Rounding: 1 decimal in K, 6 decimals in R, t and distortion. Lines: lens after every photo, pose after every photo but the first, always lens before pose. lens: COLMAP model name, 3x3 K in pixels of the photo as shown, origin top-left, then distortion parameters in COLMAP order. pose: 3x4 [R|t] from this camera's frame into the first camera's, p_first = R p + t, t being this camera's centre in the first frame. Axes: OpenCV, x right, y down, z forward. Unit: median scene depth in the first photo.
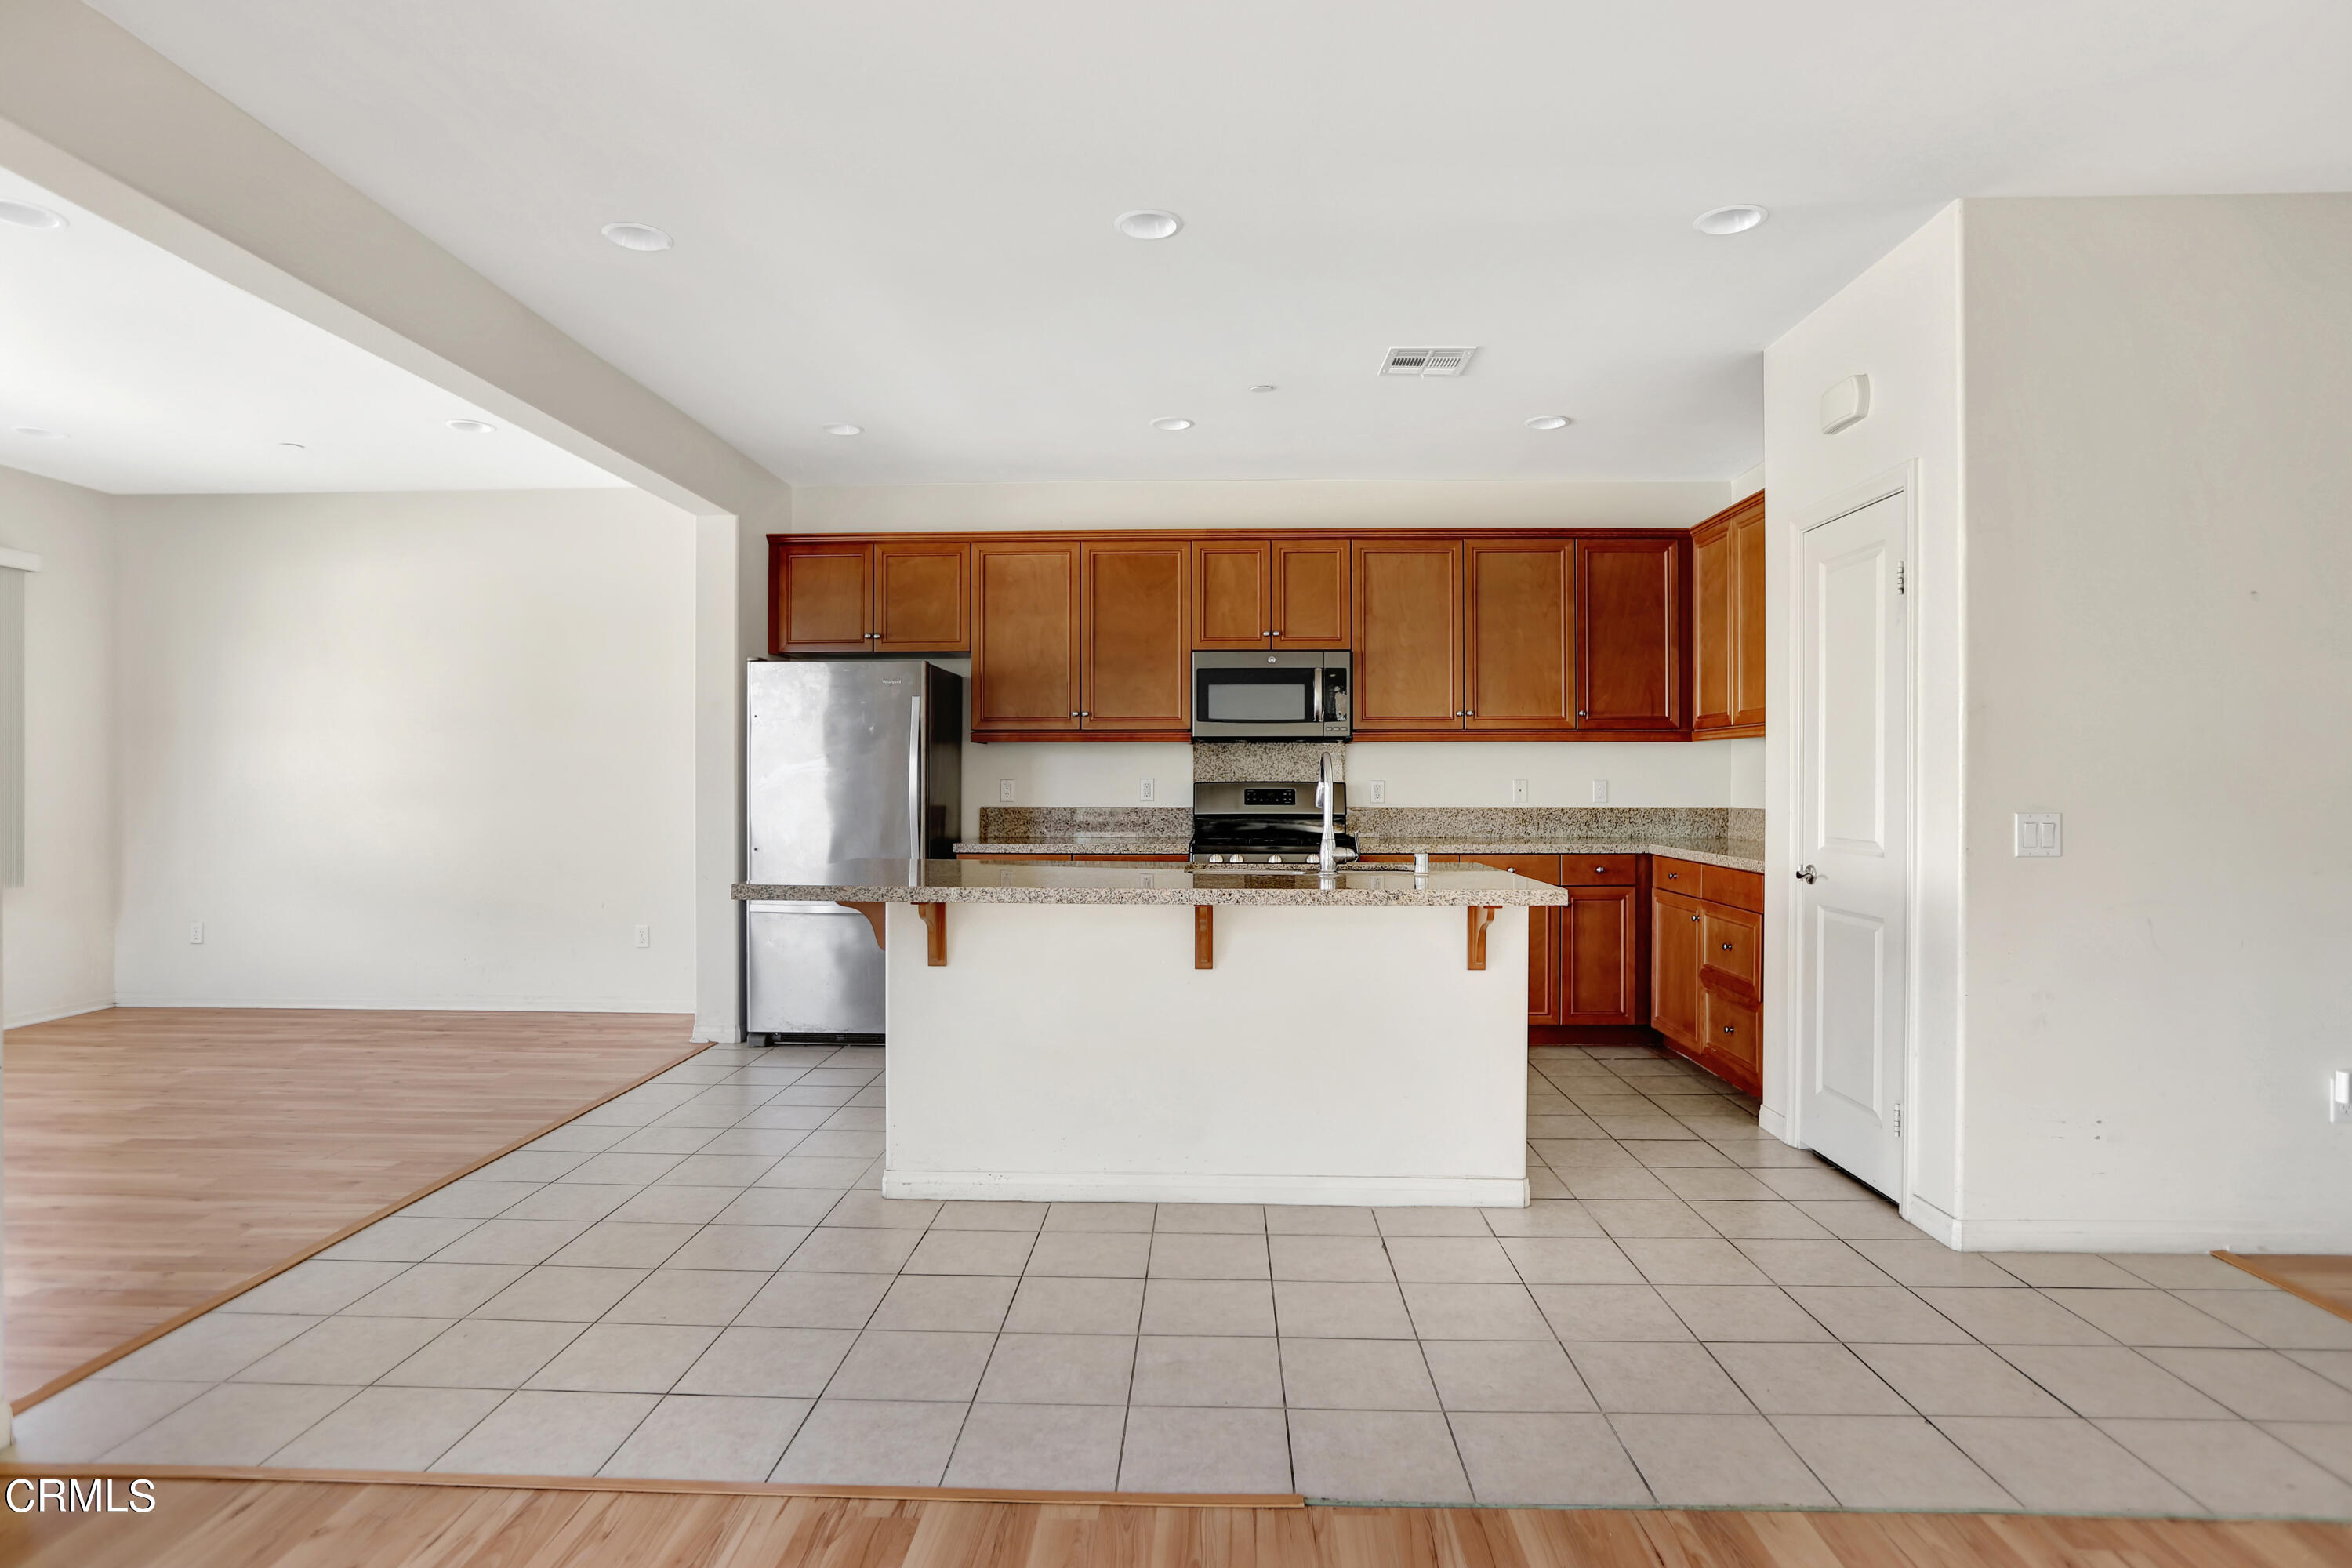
lens RADIAL K [[1277.6, 0, 1176.0], [0, 1277.6, 784.0], [0, 0, 1]] dist [-0.000397, 0.001071]
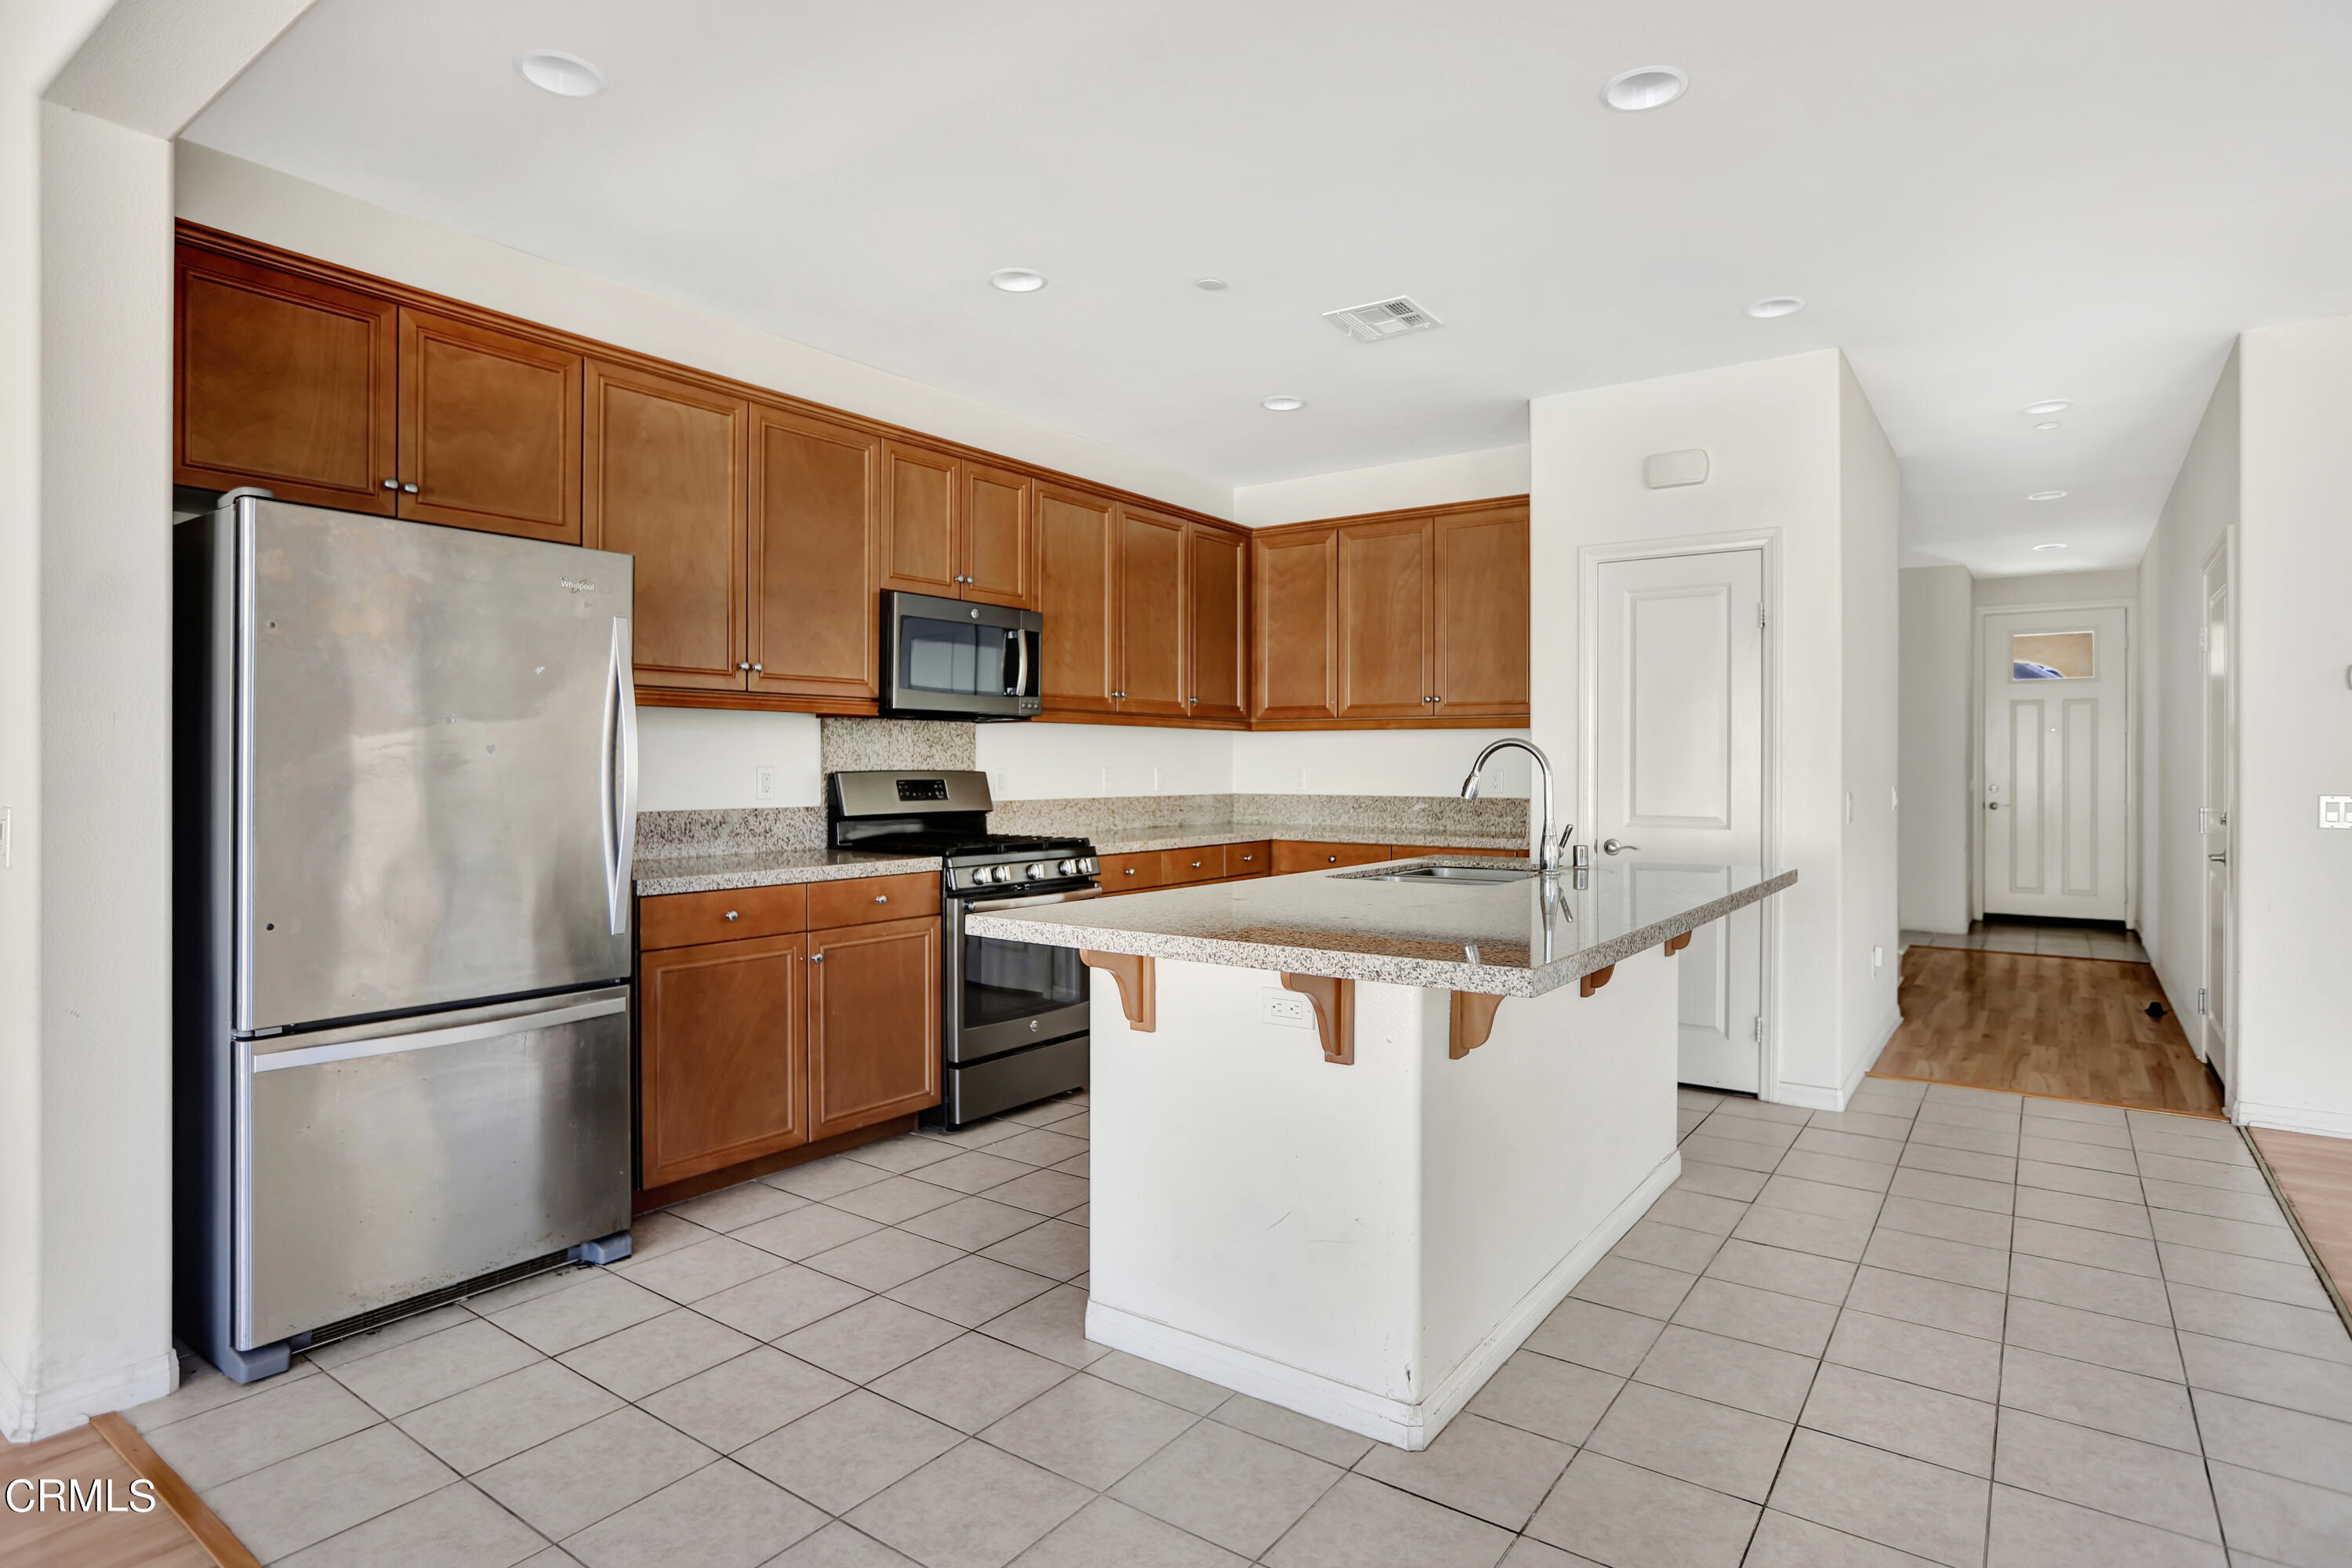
lens RADIAL K [[1277.6, 0, 1176.0], [0, 1277.6, 784.0], [0, 0, 1]] dist [-0.000397, 0.001071]
pose [[0.545229, -0.011781, 0.838204, -0.499289], [0.000818, 0.999908, 0.013522, -0.004054], [-0.838286, -0.006687, 0.545189, 0.462438]]
